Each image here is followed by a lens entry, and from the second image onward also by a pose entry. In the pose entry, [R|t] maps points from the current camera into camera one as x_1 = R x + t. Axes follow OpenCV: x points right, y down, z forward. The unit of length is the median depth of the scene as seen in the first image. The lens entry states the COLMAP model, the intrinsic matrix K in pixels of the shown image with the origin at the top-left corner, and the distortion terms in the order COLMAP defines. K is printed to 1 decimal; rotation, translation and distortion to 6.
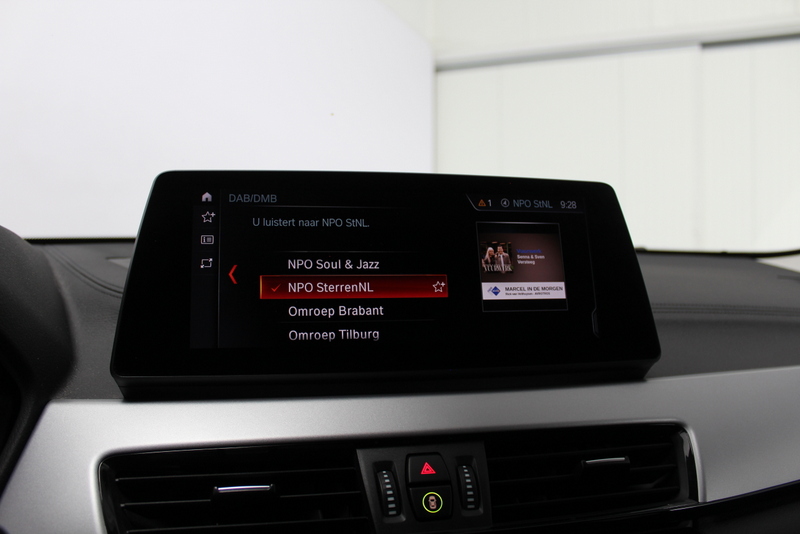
lens RADIAL K [[649.3, 0, 399.4], [0, 649.3, 271.1], [0, 0, 1]] dist [-0.158173, 0.114155]
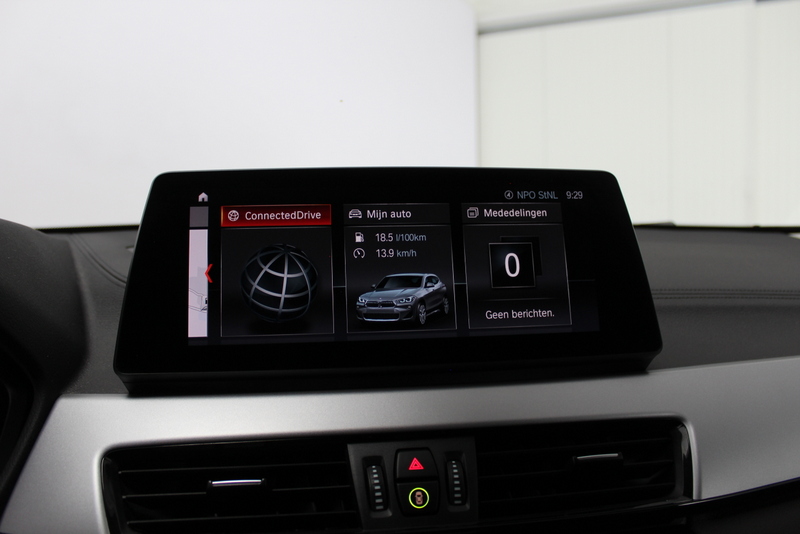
lens RADIAL K [[649.3, 0, 397.1], [0, 649.3, 266.4], [0, 0, 1]] dist [-0.158173, 0.114155]
pose [[0.997350, -0.010719, -0.071952, 0.087209], [0.013873, 0.998958, 0.043480, -0.048548], [0.071411, -0.044363, 0.996460, -0.003909]]
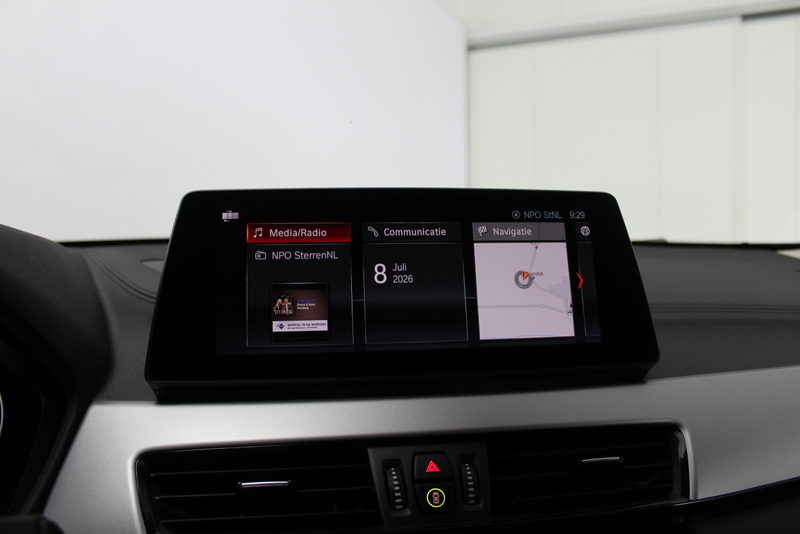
lens RADIAL K [[649.3, 0, 396.4], [0, 649.3, 267.5], [0, 0, 1]] dist [-0.158173, 0.114155]
pose [[0.998352, -0.007465, -0.056902, 0.045570], [0.008770, 0.999703, 0.022723, -0.052598], [0.056715, -0.023185, 0.998121, -0.078266]]
